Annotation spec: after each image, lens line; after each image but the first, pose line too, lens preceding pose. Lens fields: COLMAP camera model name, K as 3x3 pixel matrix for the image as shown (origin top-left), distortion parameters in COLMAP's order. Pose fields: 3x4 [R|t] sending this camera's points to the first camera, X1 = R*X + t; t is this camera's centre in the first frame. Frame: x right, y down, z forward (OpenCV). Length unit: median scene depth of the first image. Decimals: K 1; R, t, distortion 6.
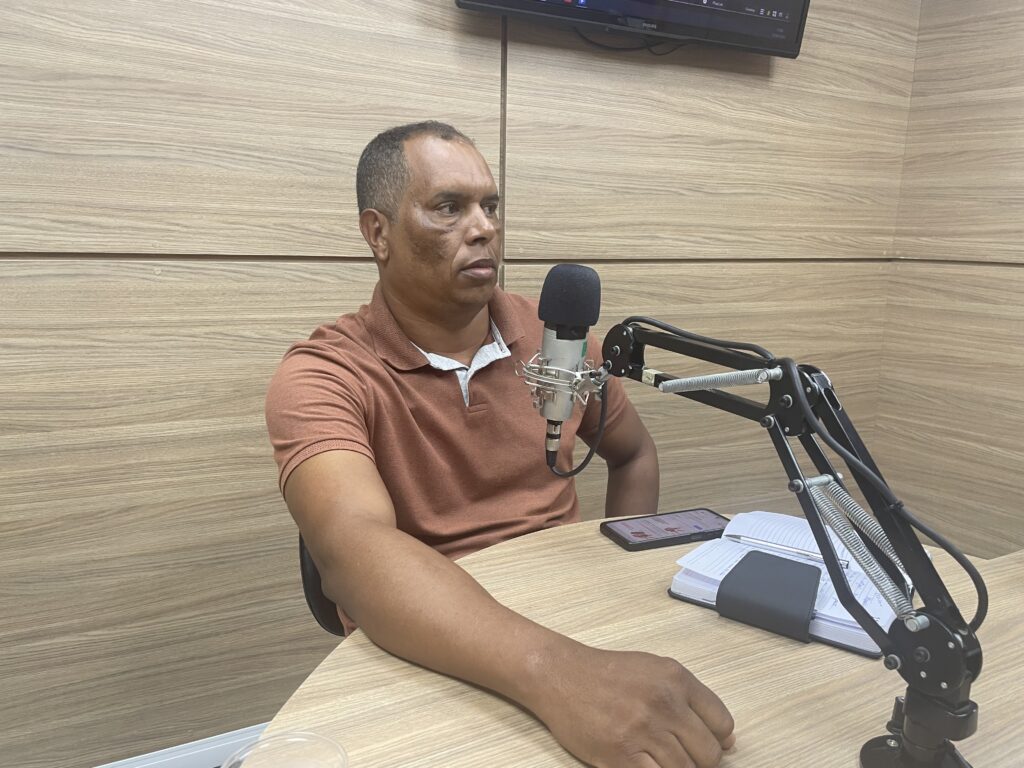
lens RADIAL K [[781.2, 0, 514.7], [0, 781.2, 390.6], [0, 0, 1]] dist [0.089265, -0.109010]
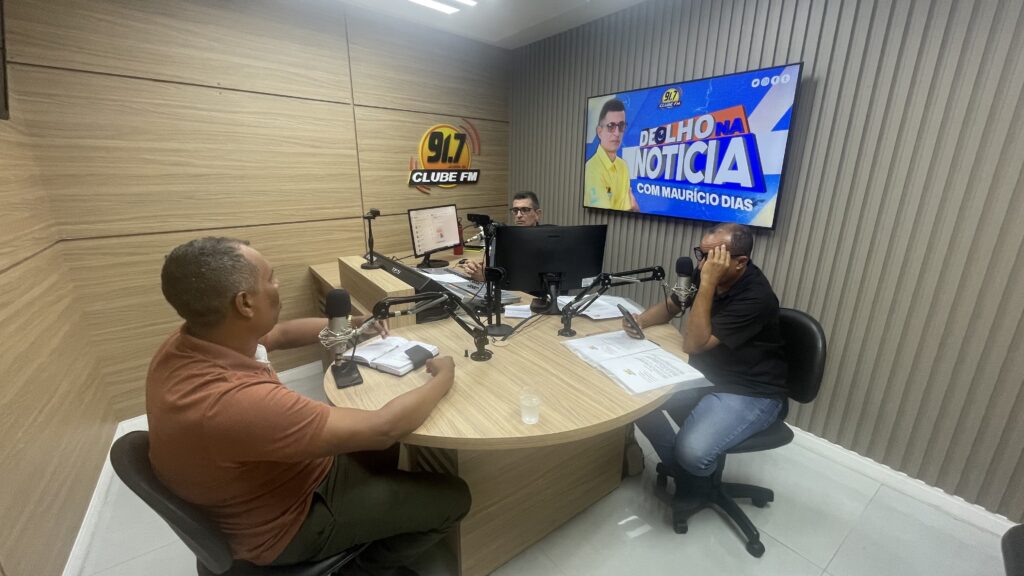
lens RADIAL K [[418.7, 0, 515.1], [0, 418.7, 286.5], [0, 0, 1]] dist [-0.007475, 0.001693]
pose [[-0.130866, -0.292406, 0.947297, -0.573750], [0.181880, 0.932216, 0.312877, -0.222944], [-0.974574, 0.213240, -0.068813, 0.255457]]
